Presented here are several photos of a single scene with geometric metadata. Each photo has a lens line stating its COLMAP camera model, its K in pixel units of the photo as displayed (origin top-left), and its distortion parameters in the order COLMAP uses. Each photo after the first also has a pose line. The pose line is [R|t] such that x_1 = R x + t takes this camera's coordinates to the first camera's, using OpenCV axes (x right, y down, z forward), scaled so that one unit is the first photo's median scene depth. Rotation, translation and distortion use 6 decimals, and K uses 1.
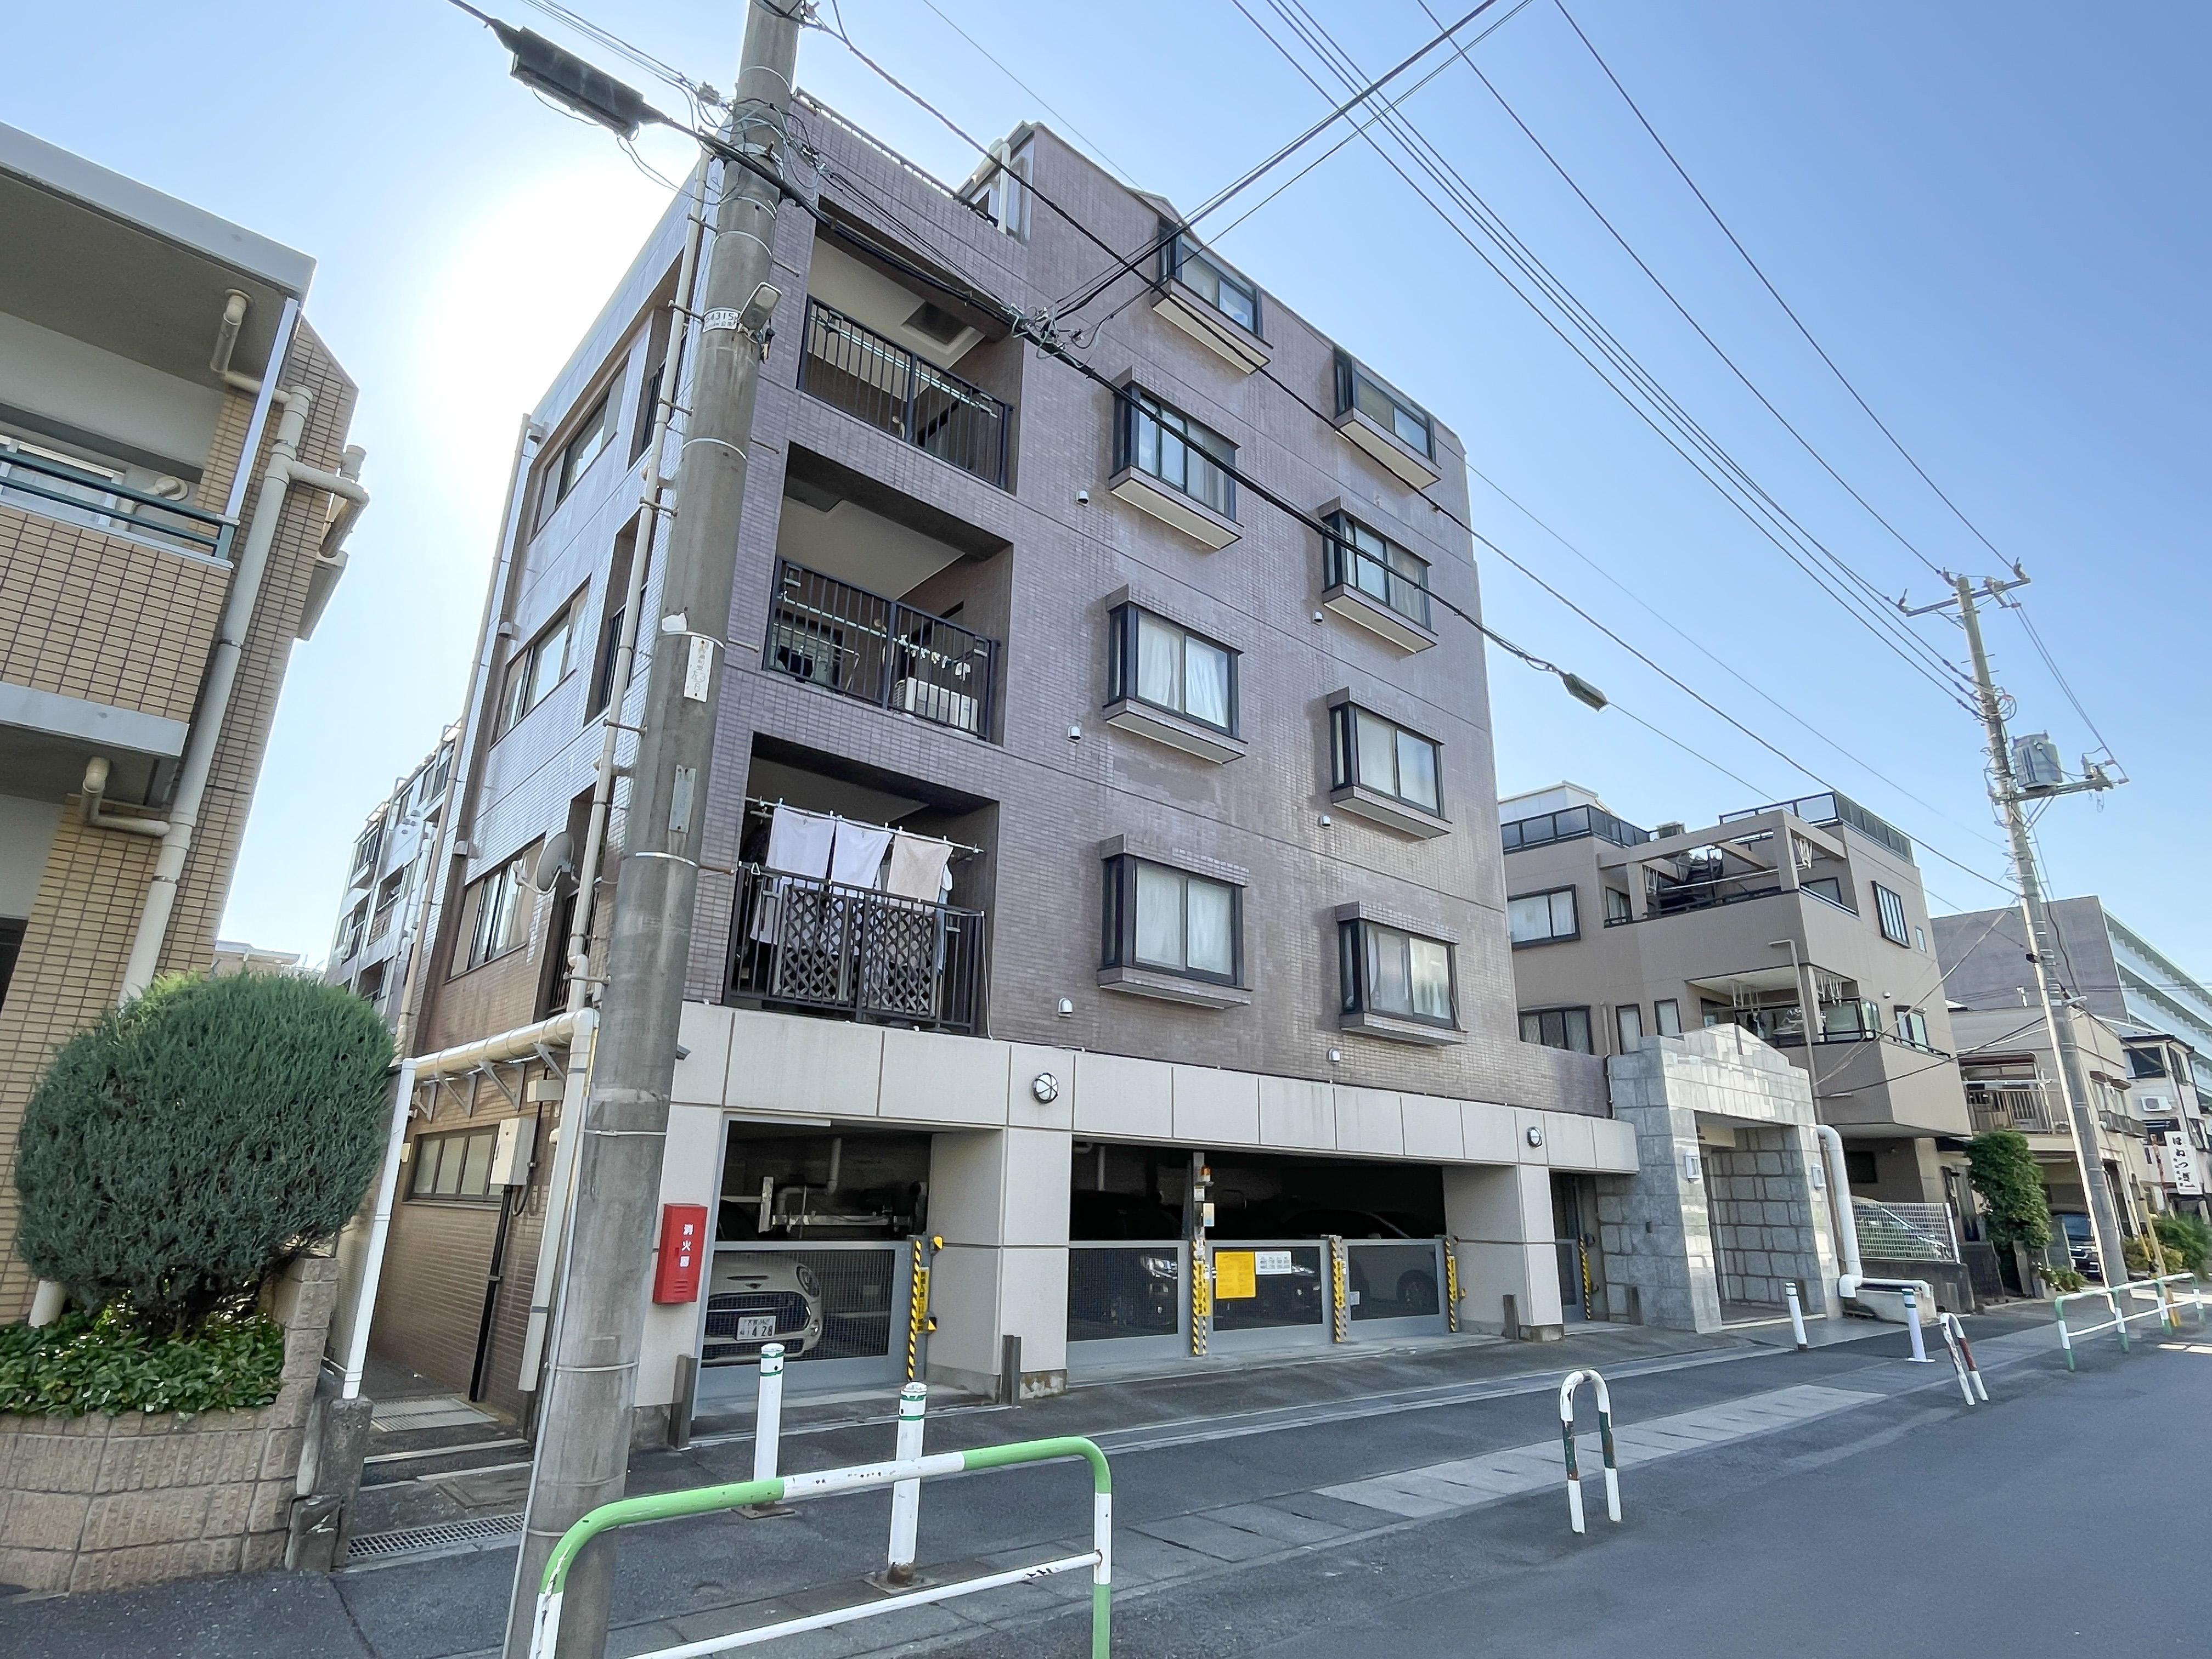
lens RADIAL K [[1167.9, 0, 1106.0], [0, 1167.9, 829.5], [0, 0, 1]] dist [-0.002235, -0.000828]
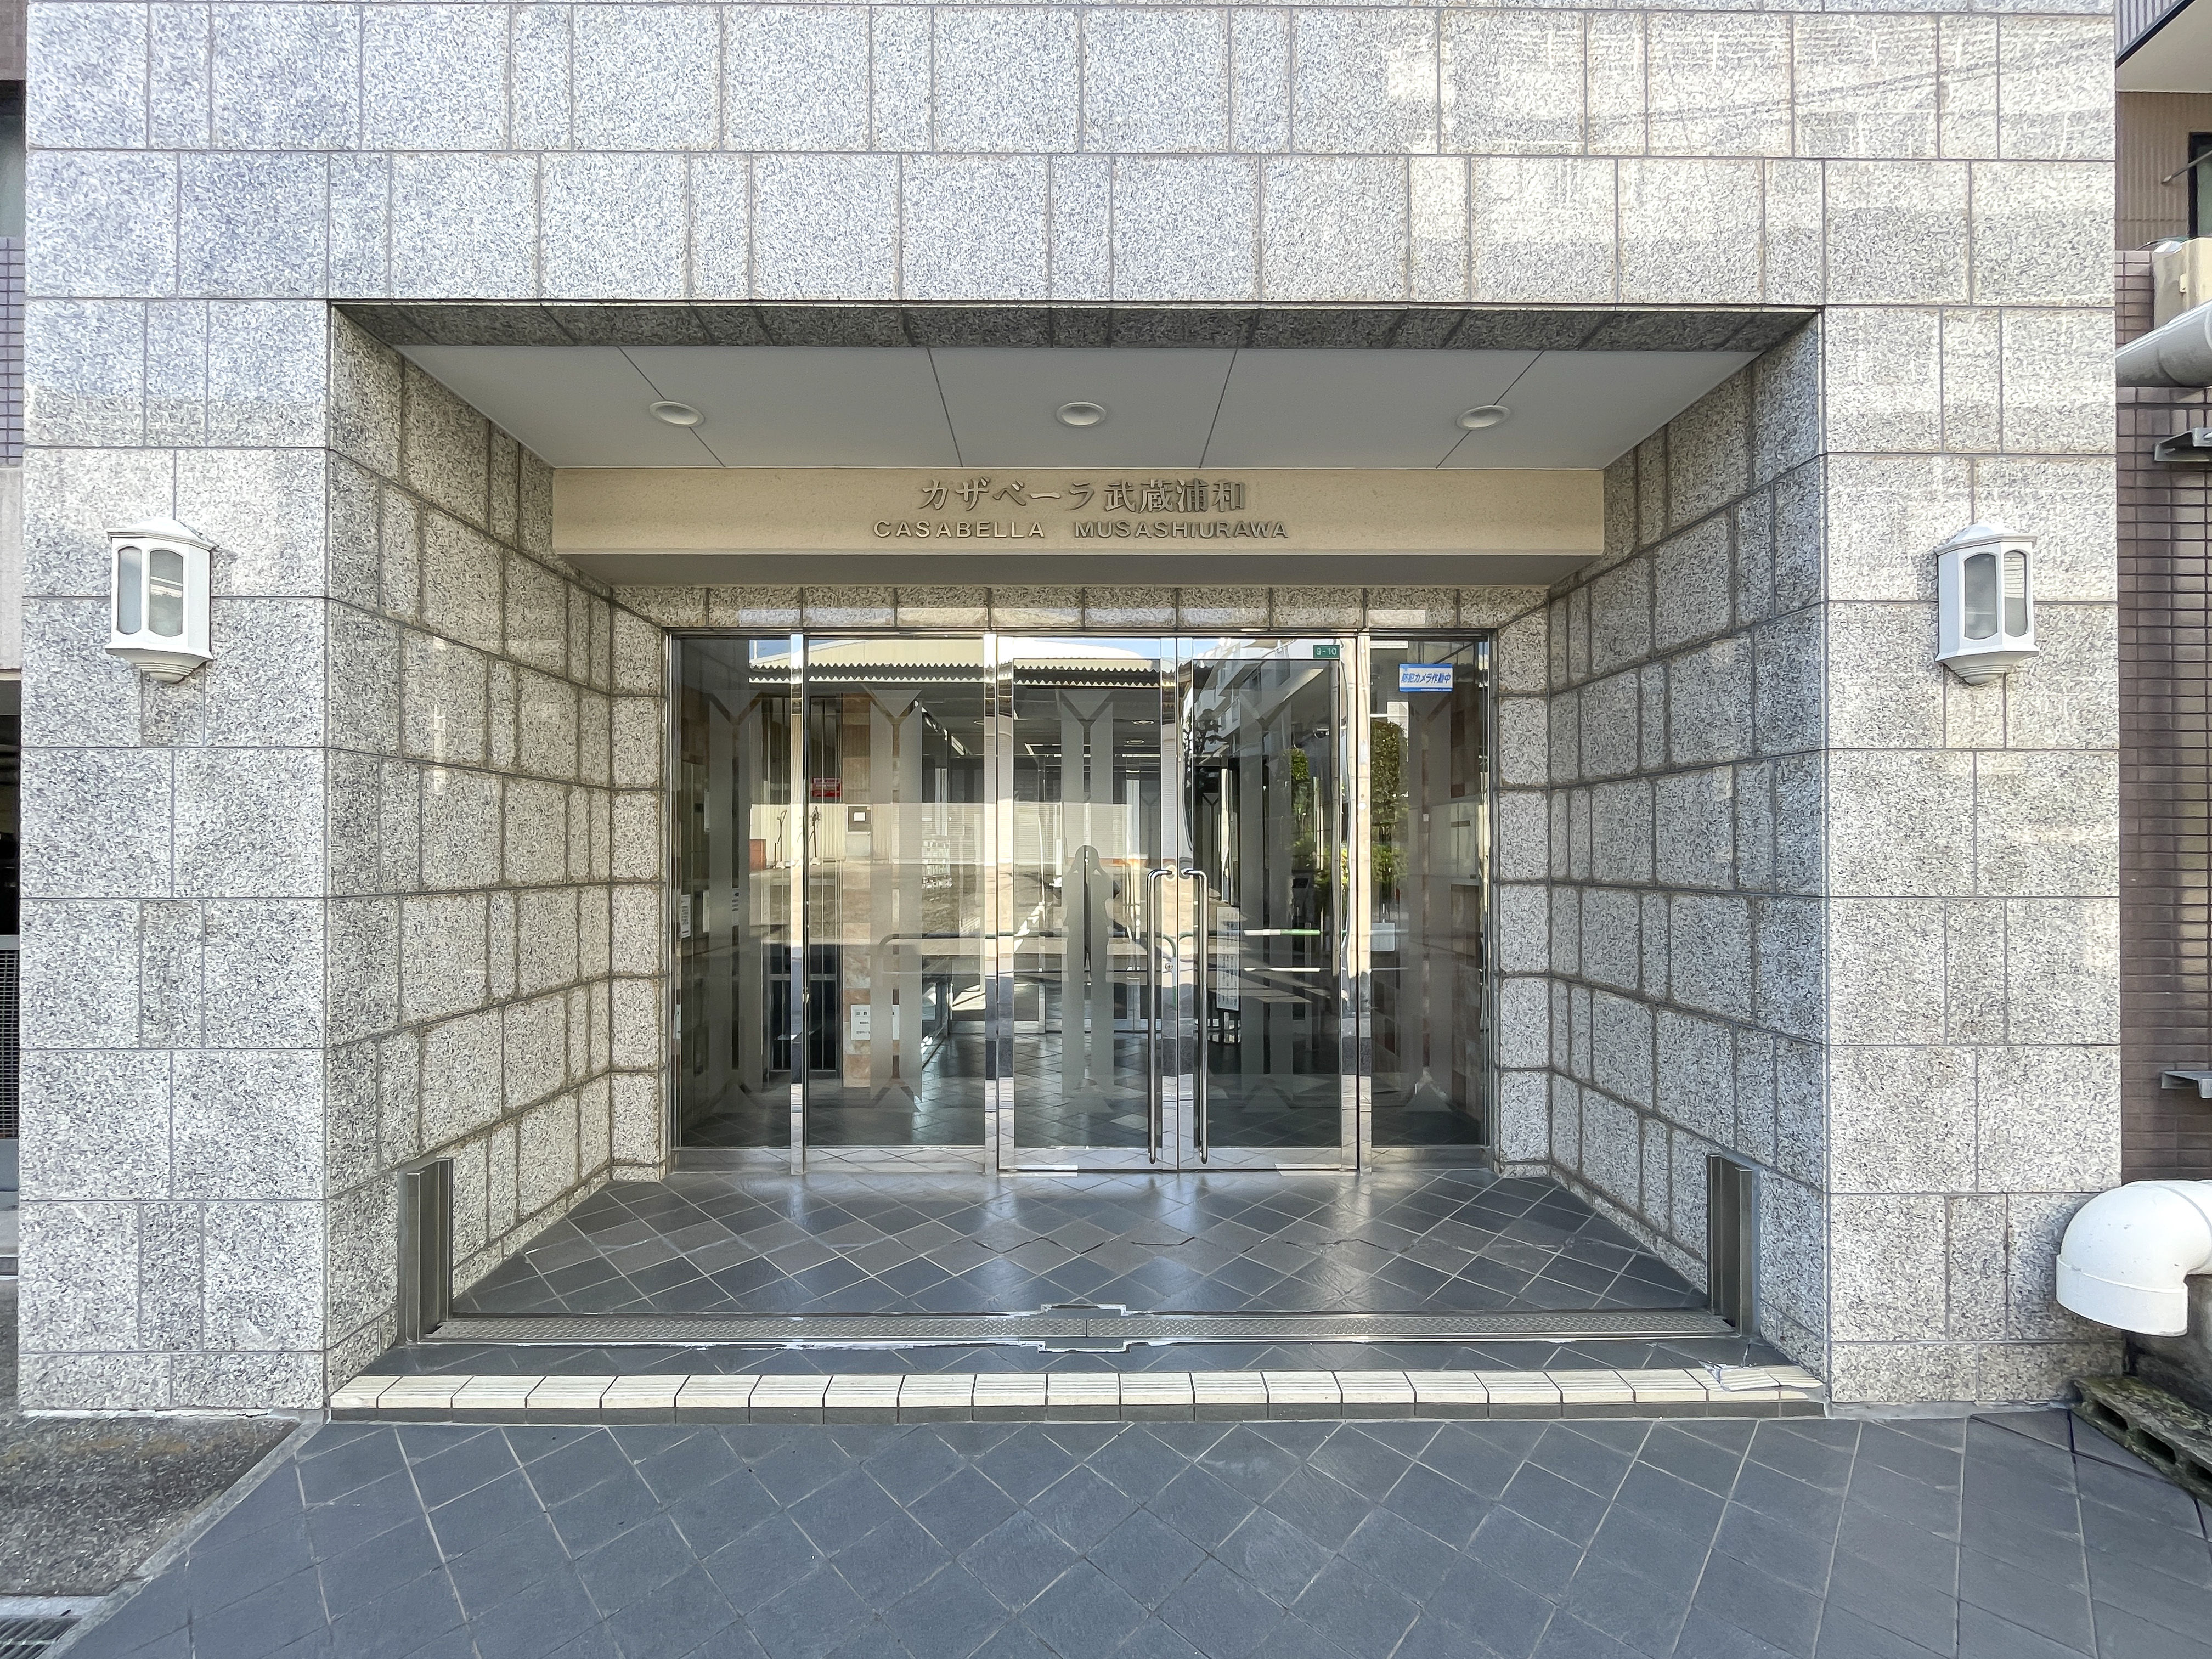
lens RADIAL K [[924.9, 0, 1096.9], [0, 924.9, 850.4], [0, 0, 1]] dist [-0.003157, -0.000232]
pose [[0.757872, -0.029066, -0.651756, 0.827116], [0.215102, 0.954279, 0.207566, 0.383333], [0.615923, -0.297502, 0.729473, 1.132478]]
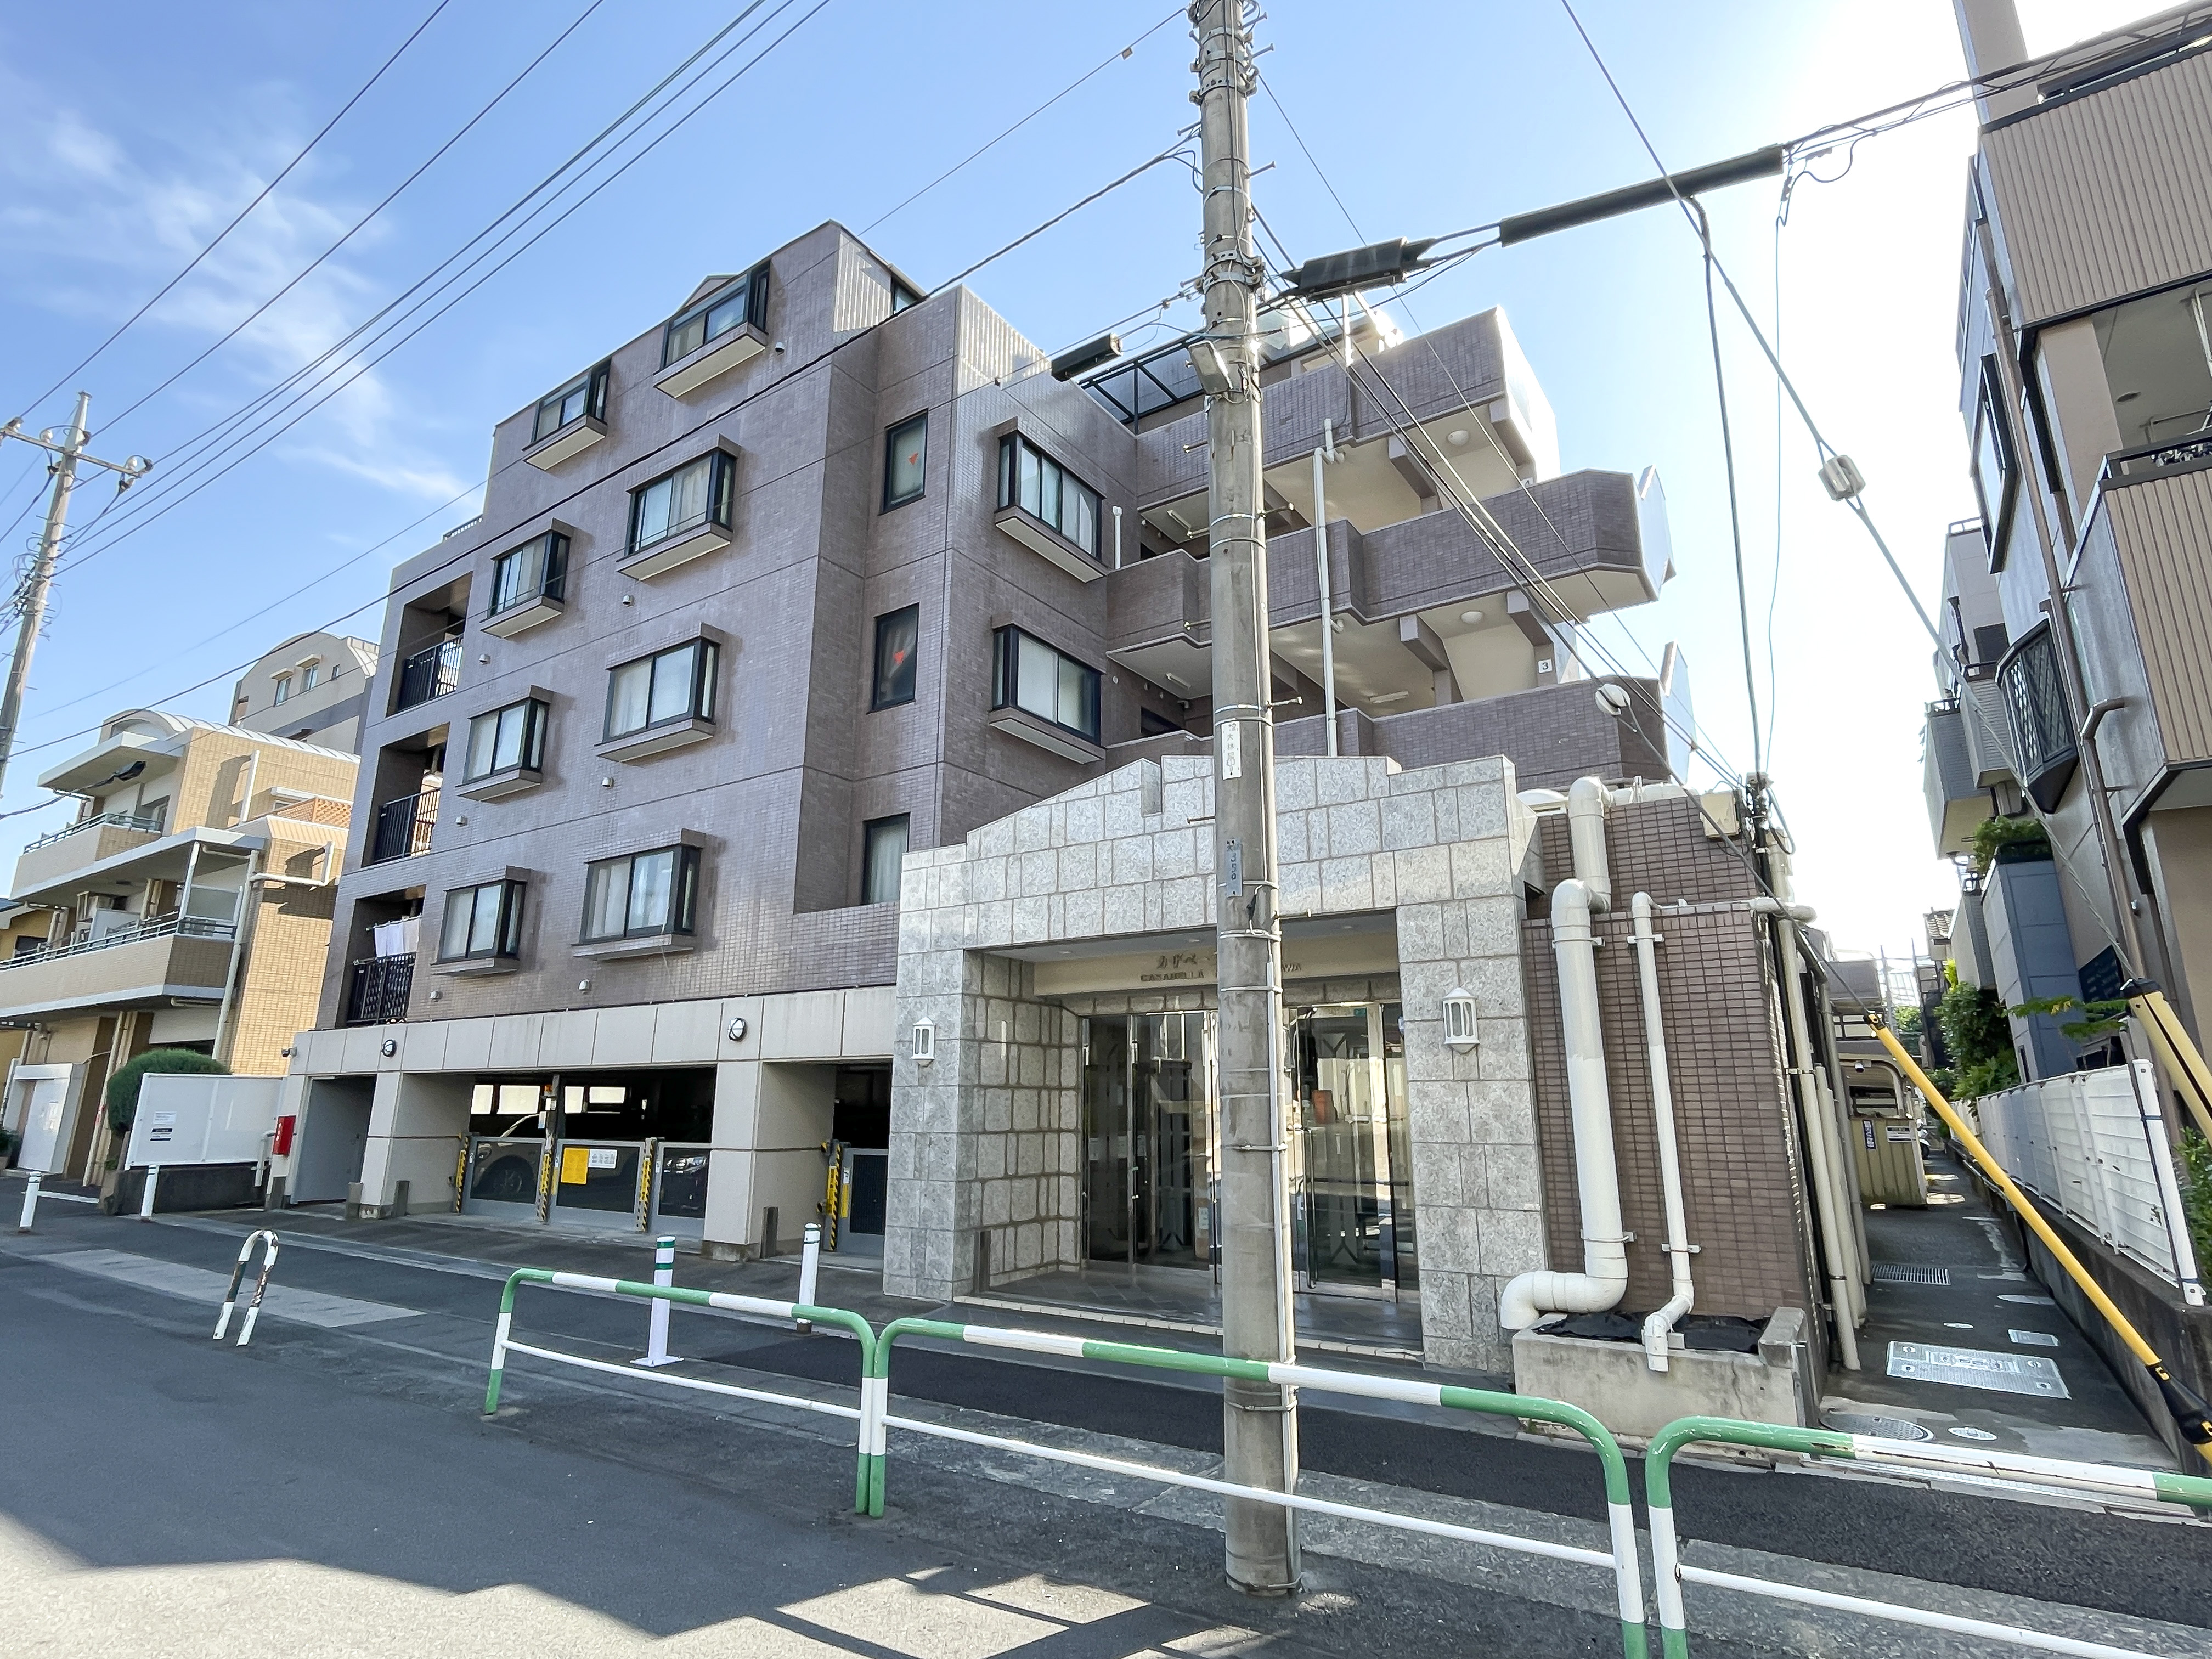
lens RADIAL K [[1129.3, 0, 1106.0], [0, 1129.3, 829.5], [0, 0, 1]] dist [-0.002380, -0.000406]
pose [[0.250960, -0.254633, -0.933907, 1.319541], [0.295312, 0.938929, -0.176646, 0.371085], [0.921851, -0.231463, 0.310829, 1.079074]]
